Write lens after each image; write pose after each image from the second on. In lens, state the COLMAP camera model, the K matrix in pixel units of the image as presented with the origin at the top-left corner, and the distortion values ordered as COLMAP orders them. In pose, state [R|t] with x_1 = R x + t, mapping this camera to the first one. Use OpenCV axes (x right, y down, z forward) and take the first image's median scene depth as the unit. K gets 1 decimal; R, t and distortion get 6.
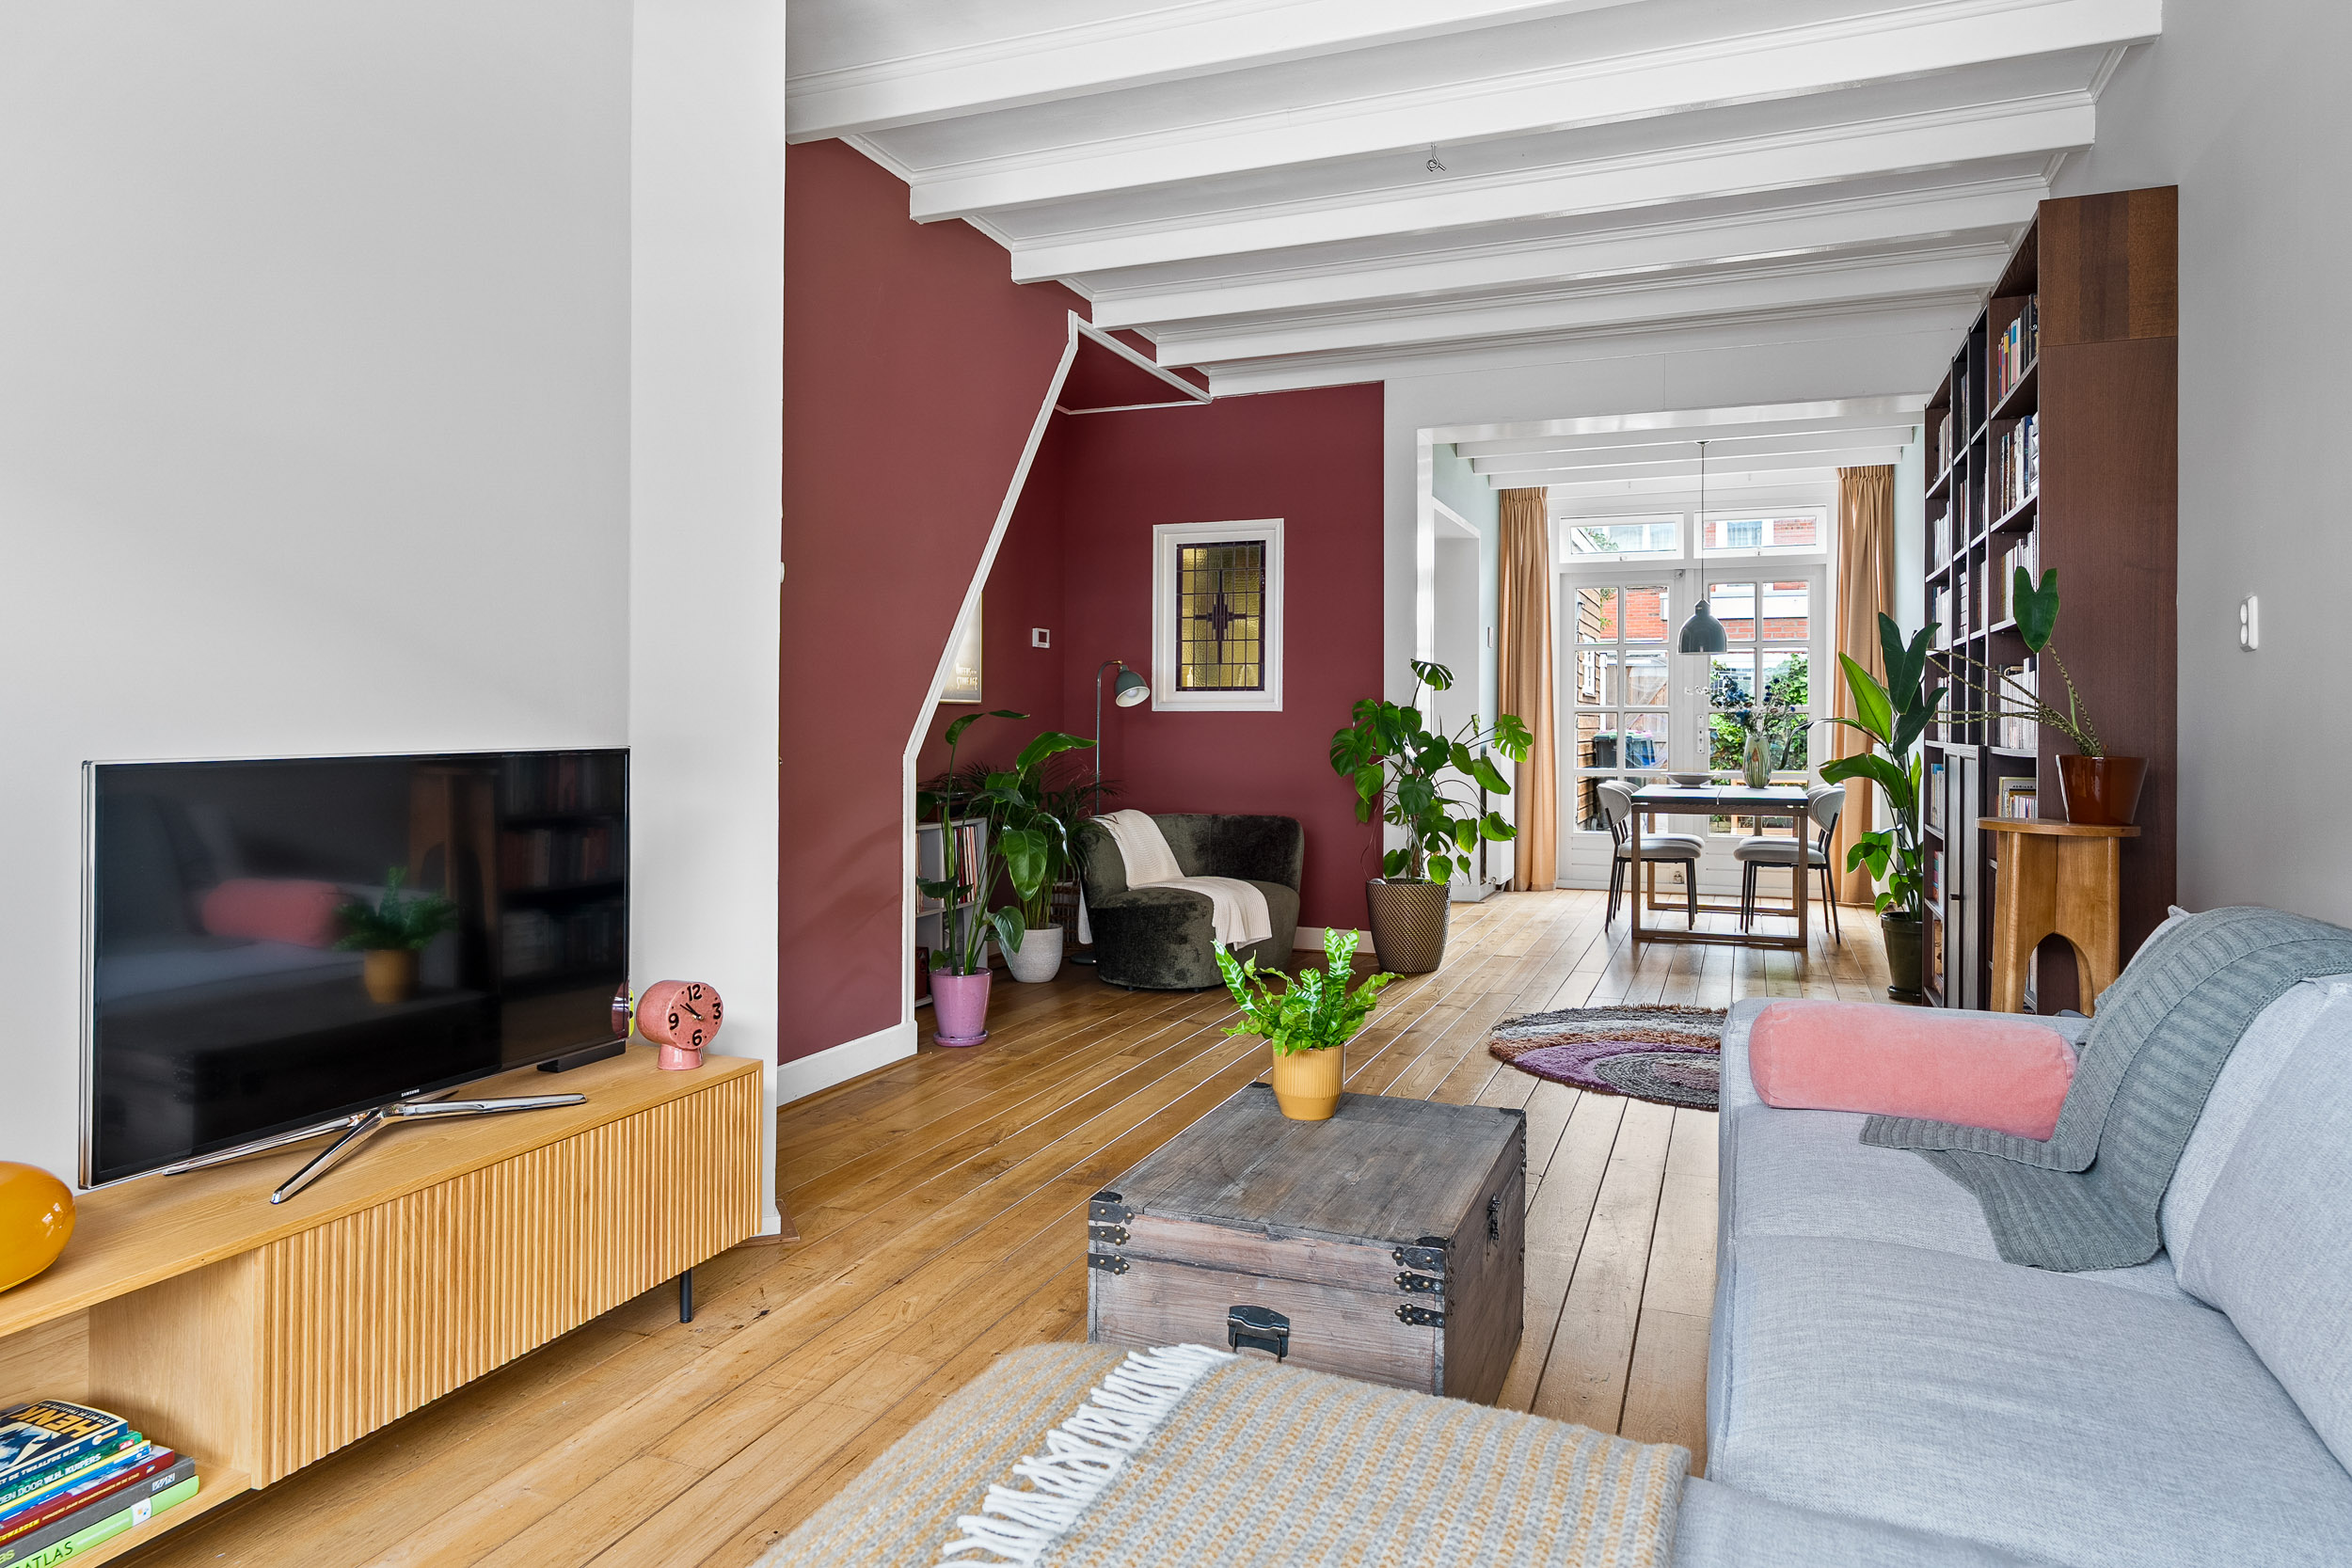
lens RADIAL K [[1442.3, 0, 1177.7], [0, 1442.3, 702.5], [0, 0, 1]] dist [0.002252, 0.000650]
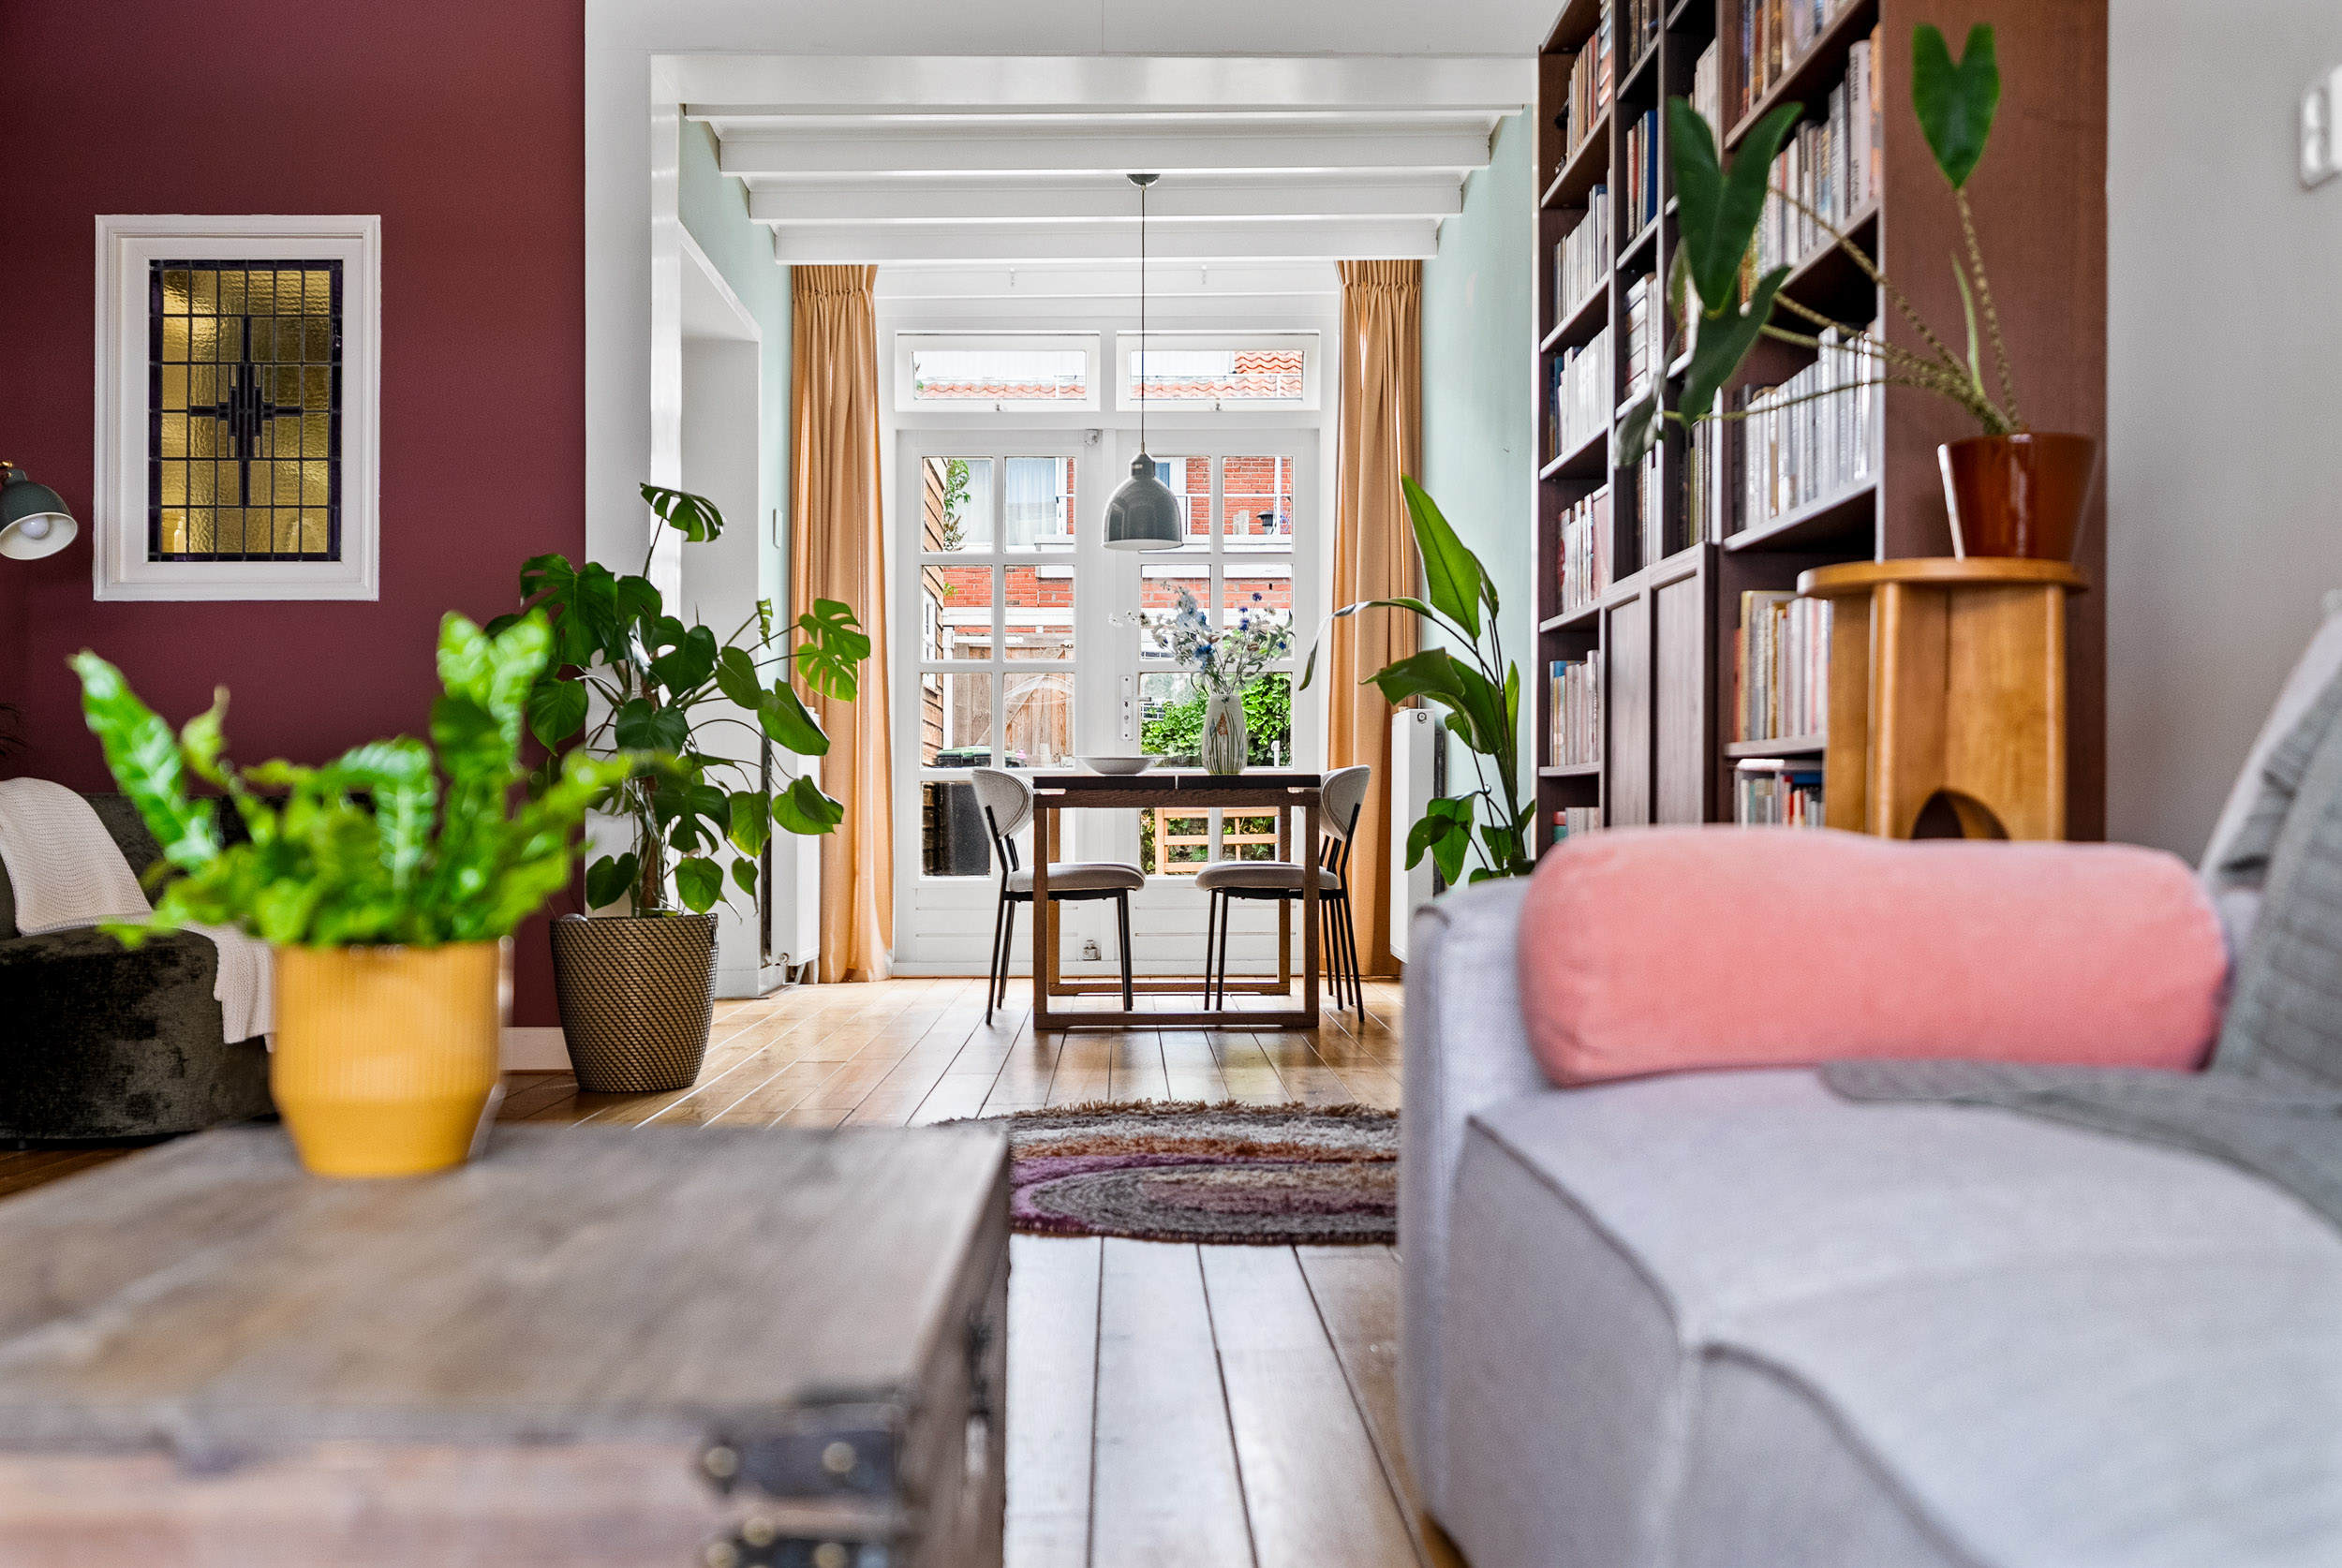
lens RADIAL K [[2308.4, 0, 1171.0], [0, 2308.4, 784.0], [0, 0, 1]] dist [0.004111, 0.000082]
pose [[0.923094, -0.001671, 0.384571, 0.019916], [0.000642, 0.999996, 0.002804, 0.074840], [-0.384574, -0.002342, 0.923091, 0.169598]]
